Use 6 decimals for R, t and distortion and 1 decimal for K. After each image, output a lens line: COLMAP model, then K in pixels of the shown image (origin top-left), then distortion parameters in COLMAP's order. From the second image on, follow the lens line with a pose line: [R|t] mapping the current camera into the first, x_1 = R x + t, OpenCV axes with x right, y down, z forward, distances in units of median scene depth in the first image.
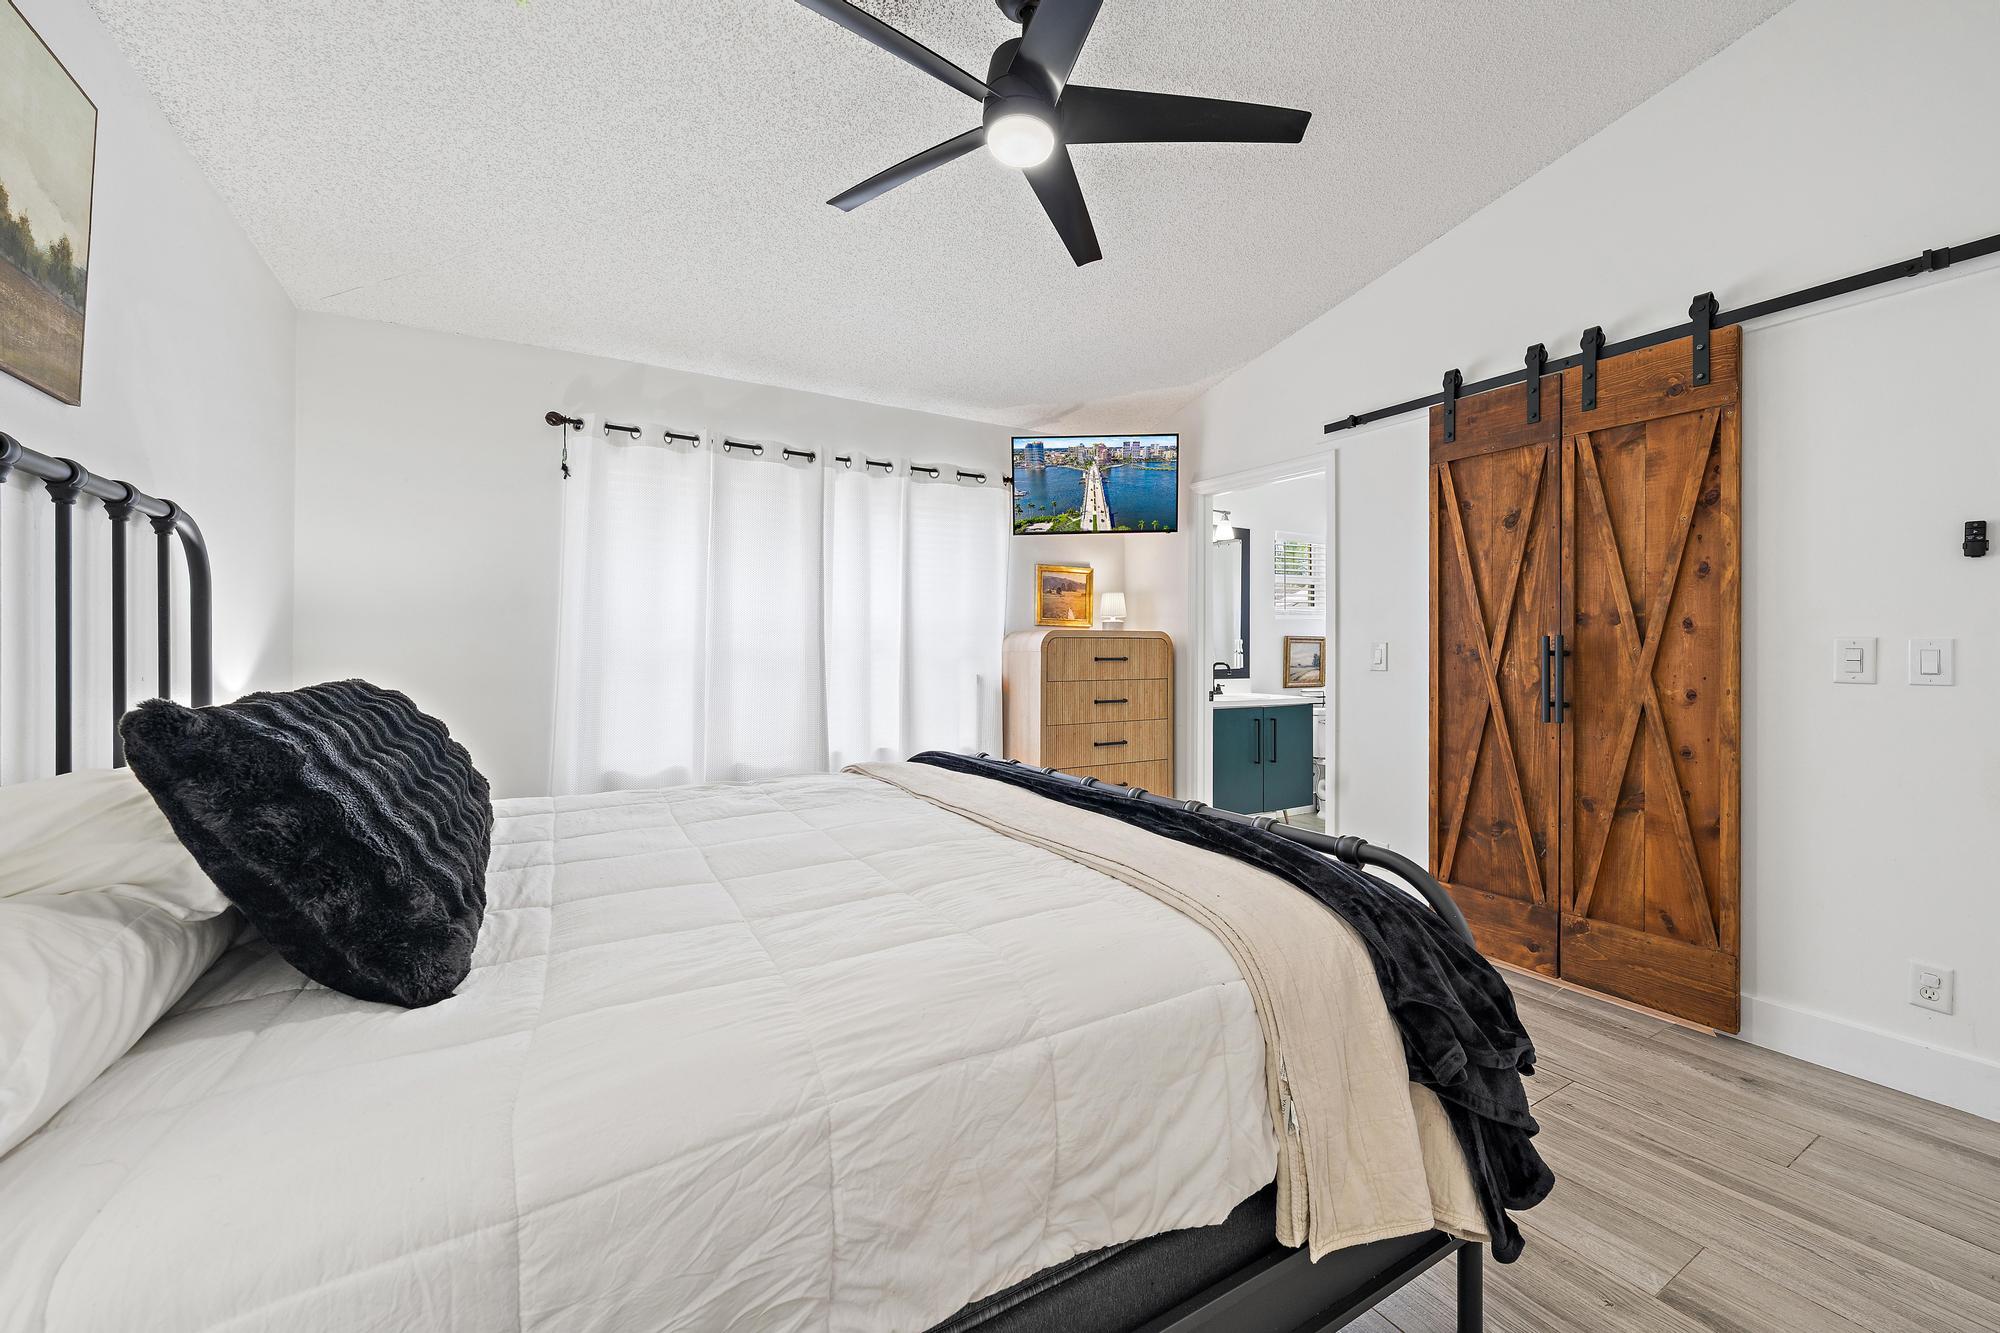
lens RADIAL K [[795.9, 0, 1005.5], [0, 795.9, 652.3], [0, 0, 1]] dist [0.001139, 0.000440]
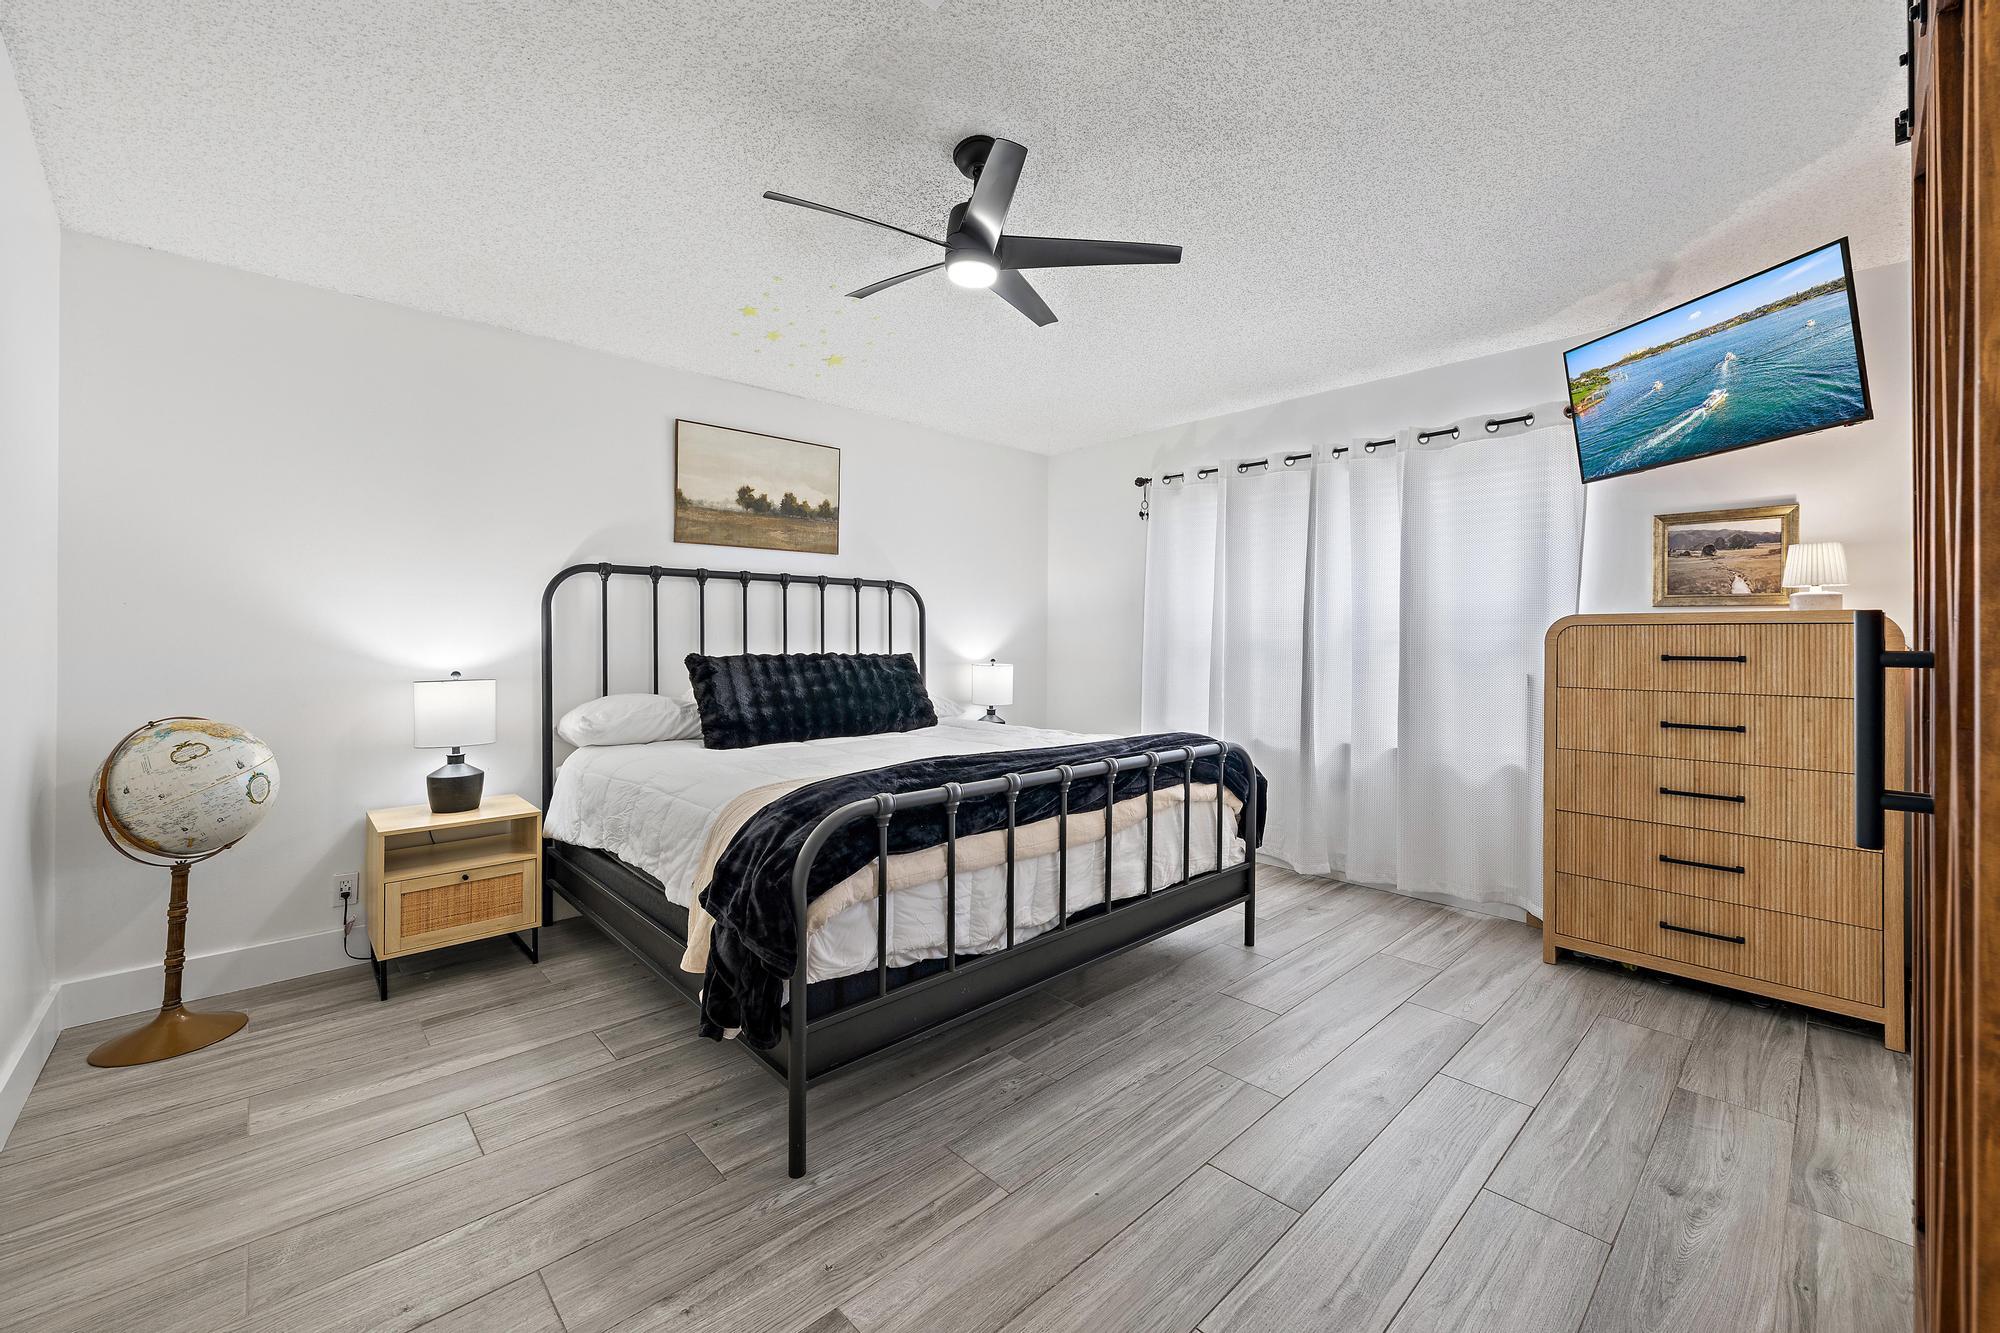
lens RADIAL K [[779.0, 0, 1001.1], [0, 779.0, 648.8], [0, 0, 1]] dist [-0.001580, 0.000082]
pose [[0.208026, 0.019688, -0.977925, 0.675427], [-0.007030, 0.999802, 0.018633, -0.007283], [0.978098, 0.002999, 0.208123, 0.379320]]
